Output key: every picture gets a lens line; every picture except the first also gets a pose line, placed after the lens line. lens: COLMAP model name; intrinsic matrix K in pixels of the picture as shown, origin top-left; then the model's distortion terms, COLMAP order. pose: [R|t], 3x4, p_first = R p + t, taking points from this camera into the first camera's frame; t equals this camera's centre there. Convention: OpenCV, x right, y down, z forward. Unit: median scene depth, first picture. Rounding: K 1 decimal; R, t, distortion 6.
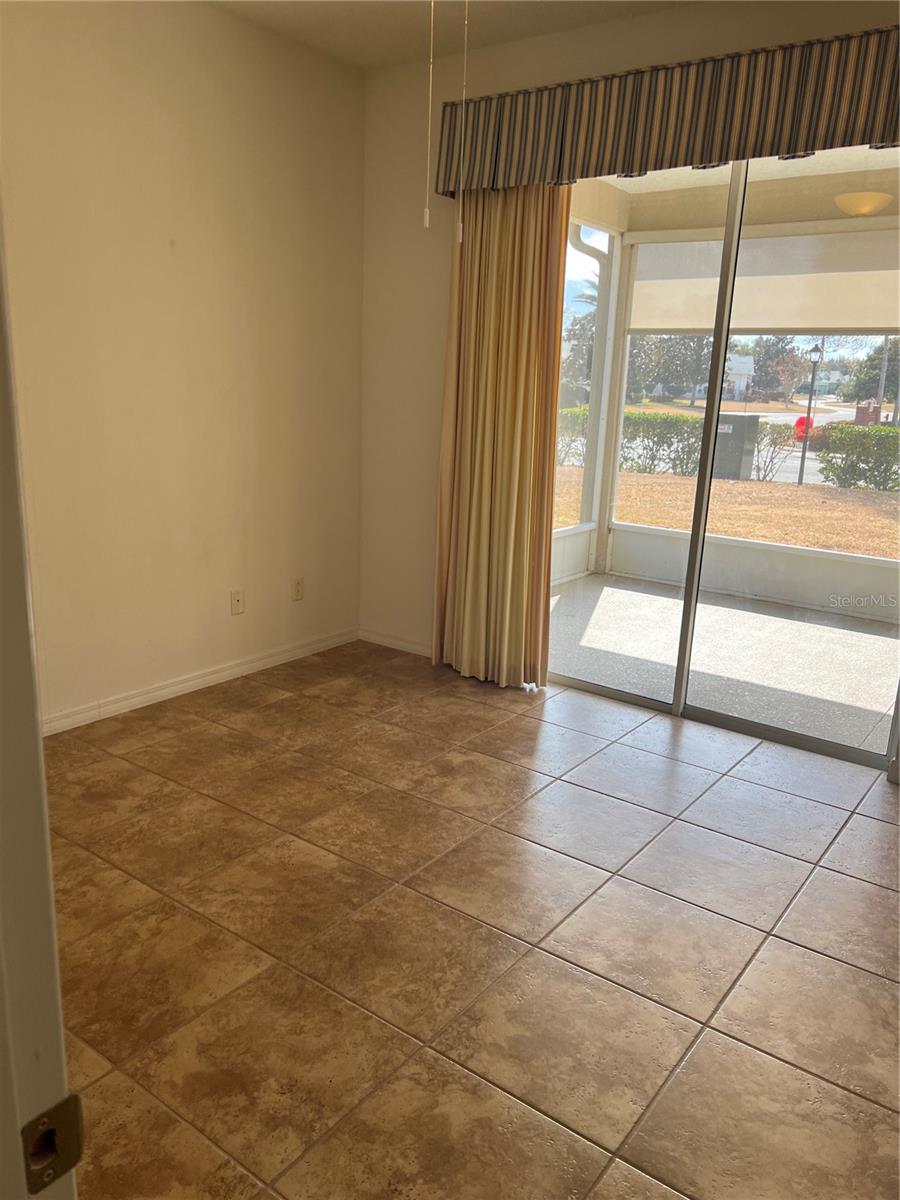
lens RADIAL K [[910.2, 0, 454.8], [0, 910.2, 618.9], [0, 0, 1]] dist [0.082041, -0.095832]
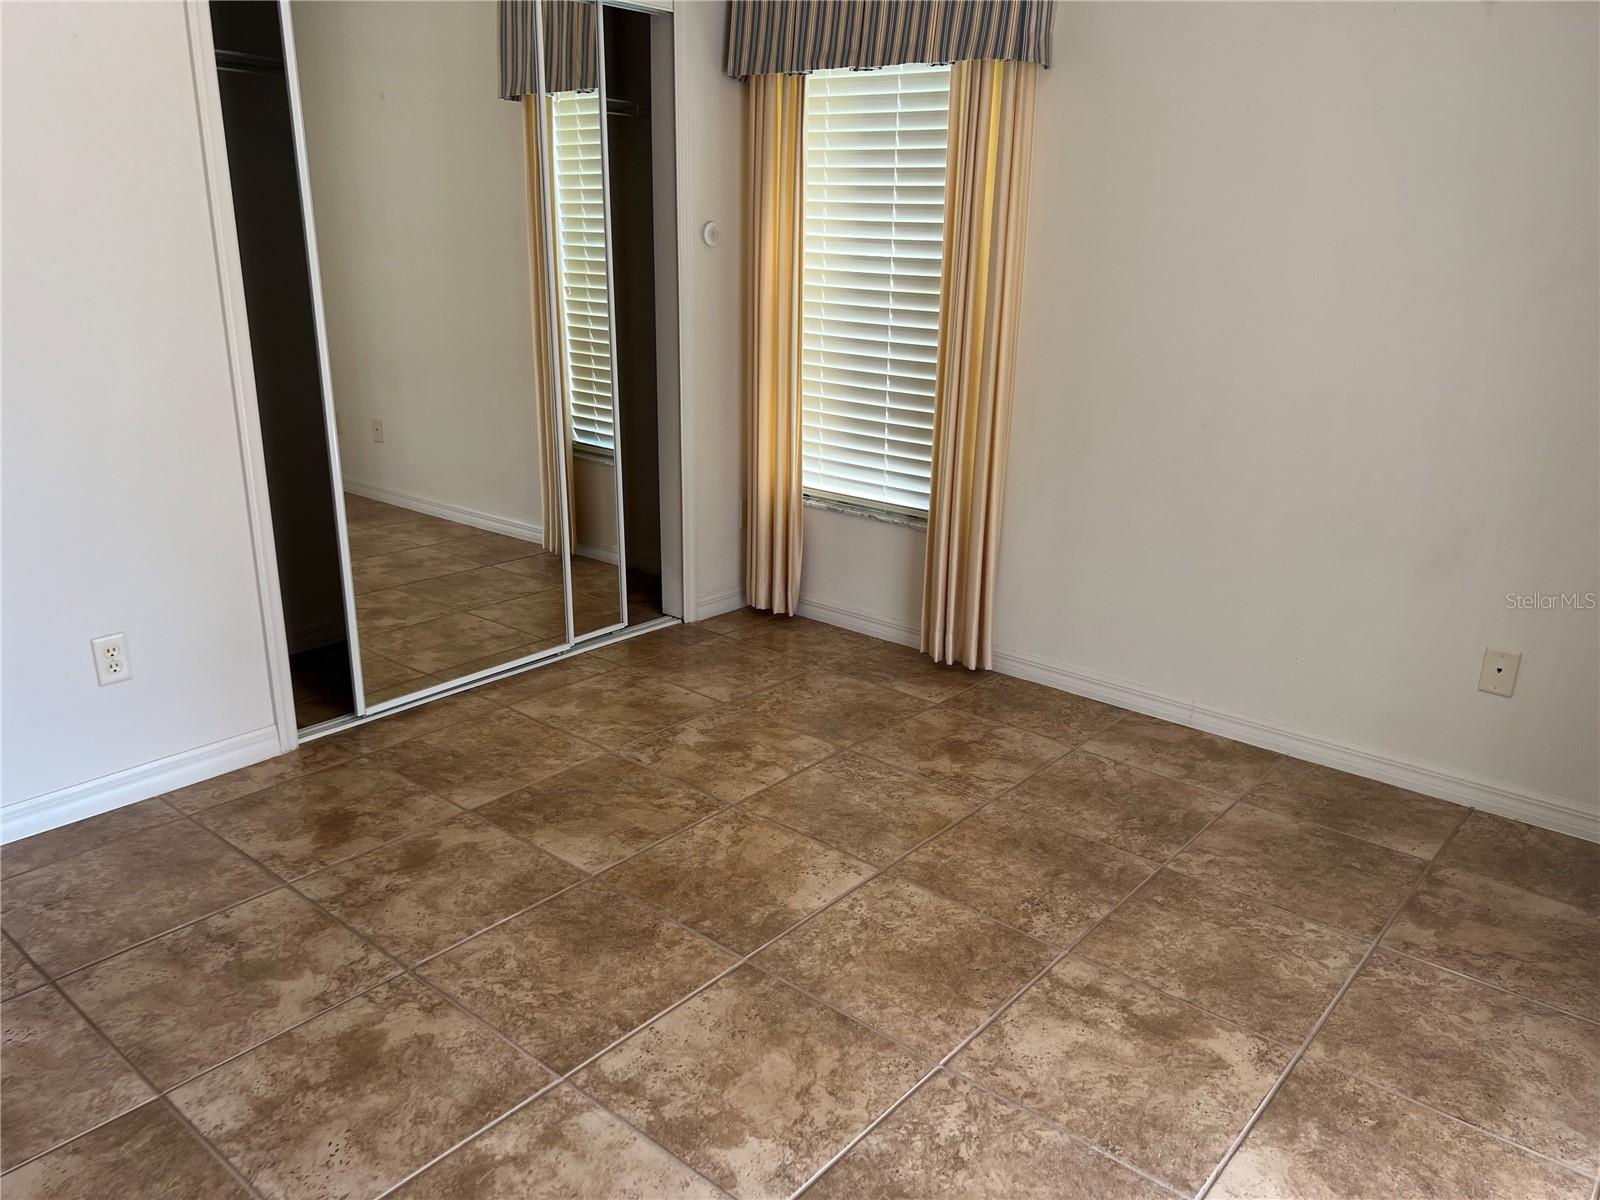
lens RADIAL K [[1213.7, 0, 800.0], [0, 1213.7, 600.0], [0, 0, 1]] dist [0.082041, -0.095832]
pose [[-0.071900, 0.263794, -0.961895, 0.631110], [-0.282551, 0.919499, 0.273288, -0.186873], [0.956554, 0.291434, 0.008423, 0.806492]]
